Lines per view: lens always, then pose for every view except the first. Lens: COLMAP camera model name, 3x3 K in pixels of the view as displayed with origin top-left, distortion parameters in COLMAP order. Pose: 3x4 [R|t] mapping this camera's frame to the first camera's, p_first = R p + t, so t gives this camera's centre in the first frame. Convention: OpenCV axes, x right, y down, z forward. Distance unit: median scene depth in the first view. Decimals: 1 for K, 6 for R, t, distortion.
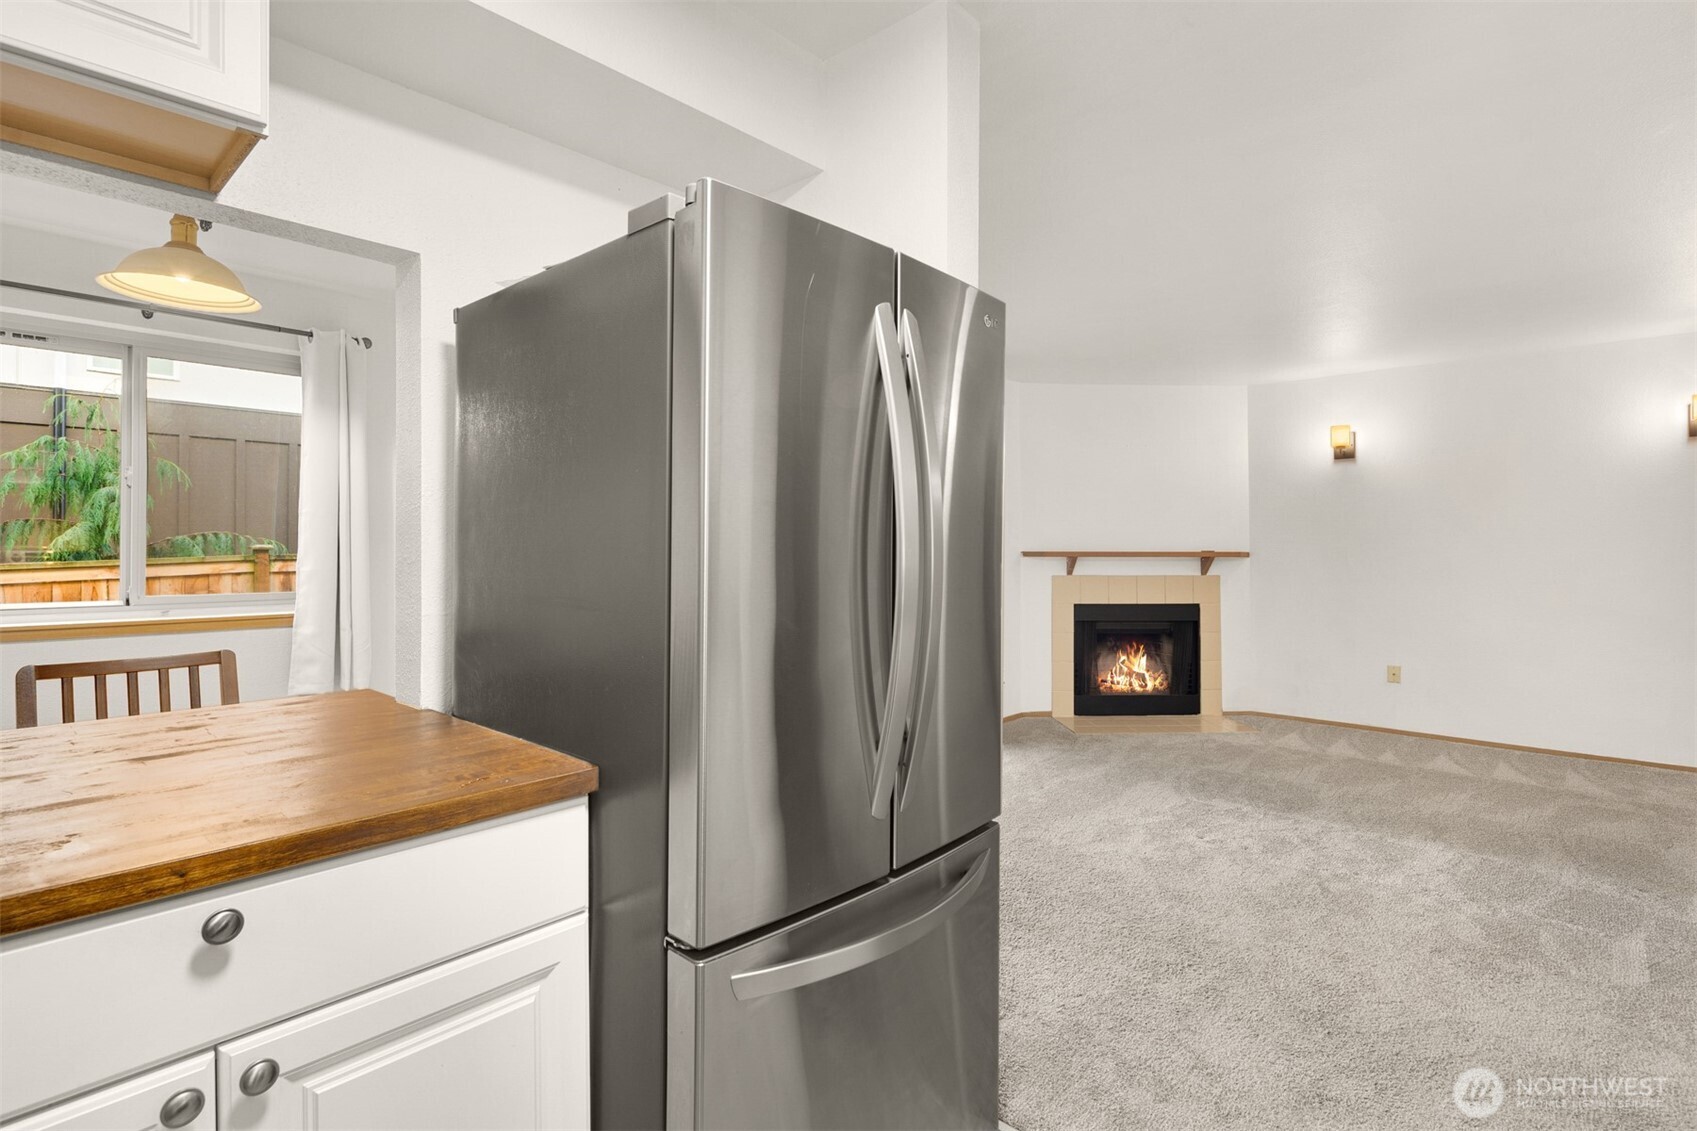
lens RADIAL K [[820.8, 0, 839.6], [0, 820.8, 542.8], [0, 0, 1]] dist [0.002661, -0.002070]
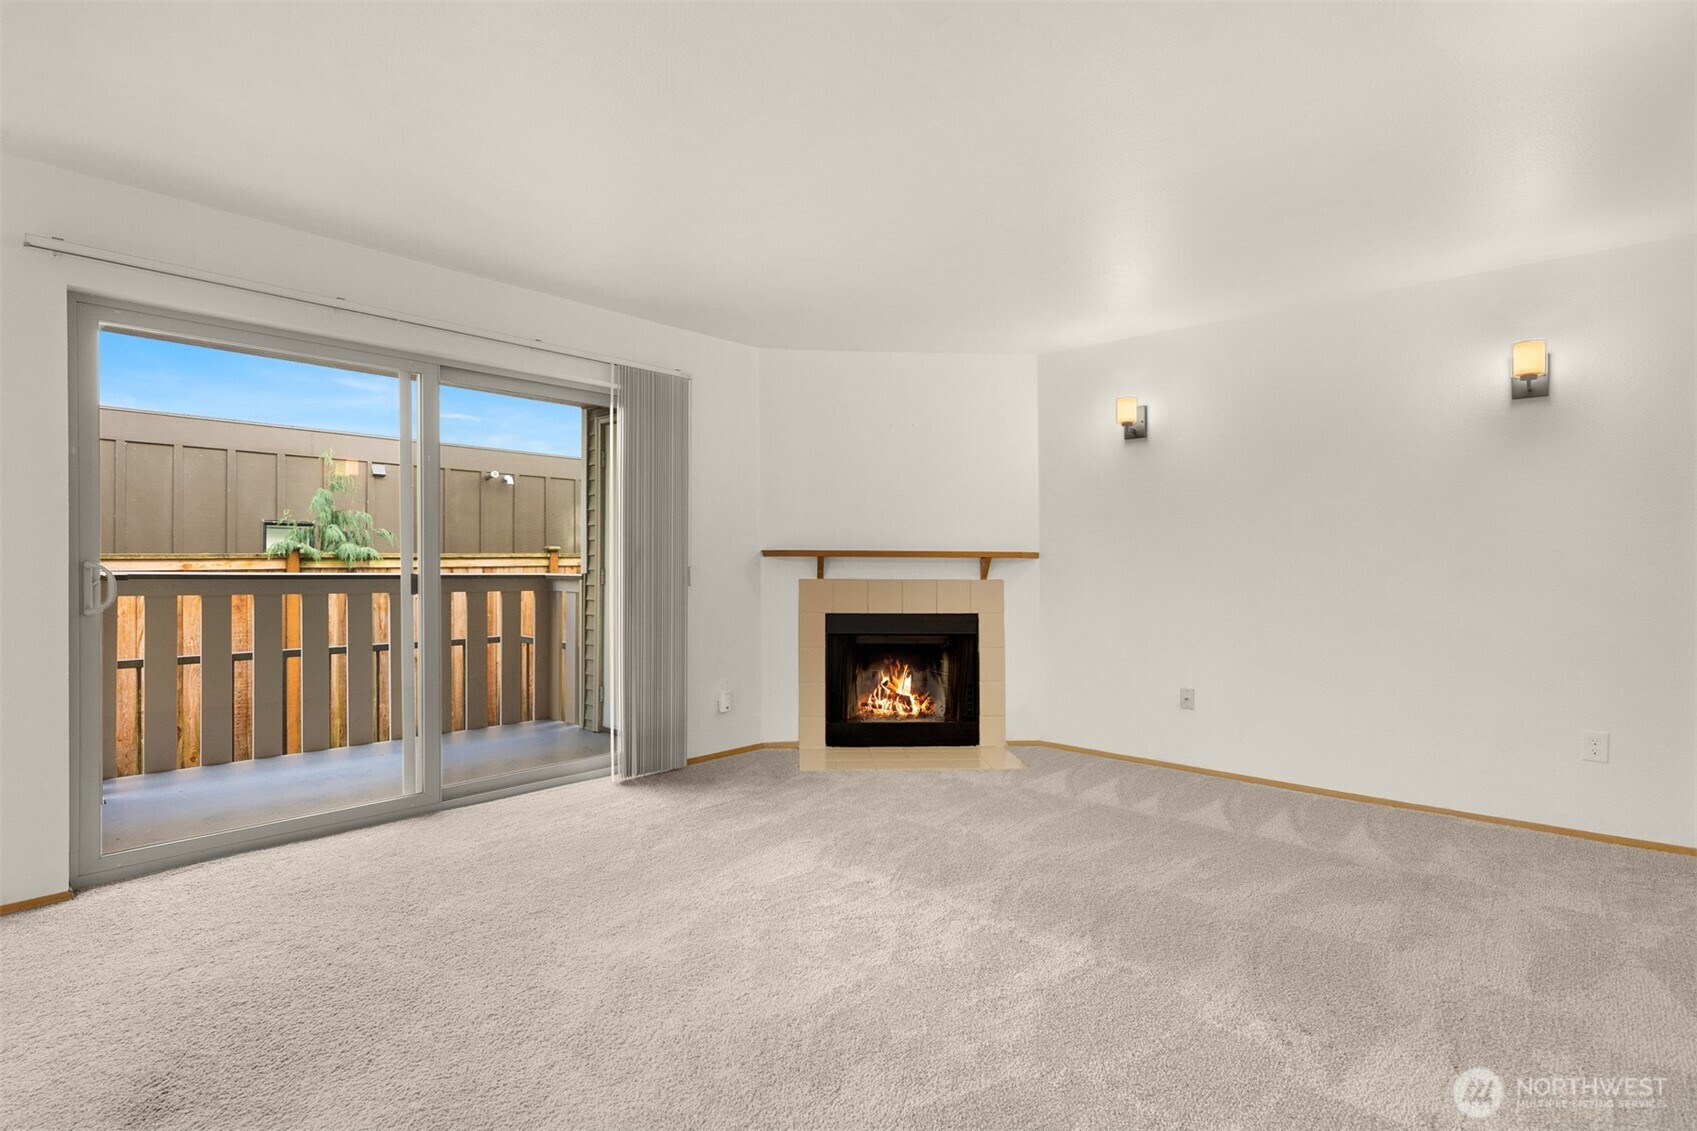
lens RADIAL K [[820.8, 0, 831.2], [0, 820.8, 558.9], [0, 0, 1]] dist [0.002661, -0.002070]
pose [[0.999993, 0.003200, -0.001871, 0.292506], [-0.003201, 0.999995, -0.000602, 0.019412], [0.001869, 0.000608, 0.999998, 0.162427]]
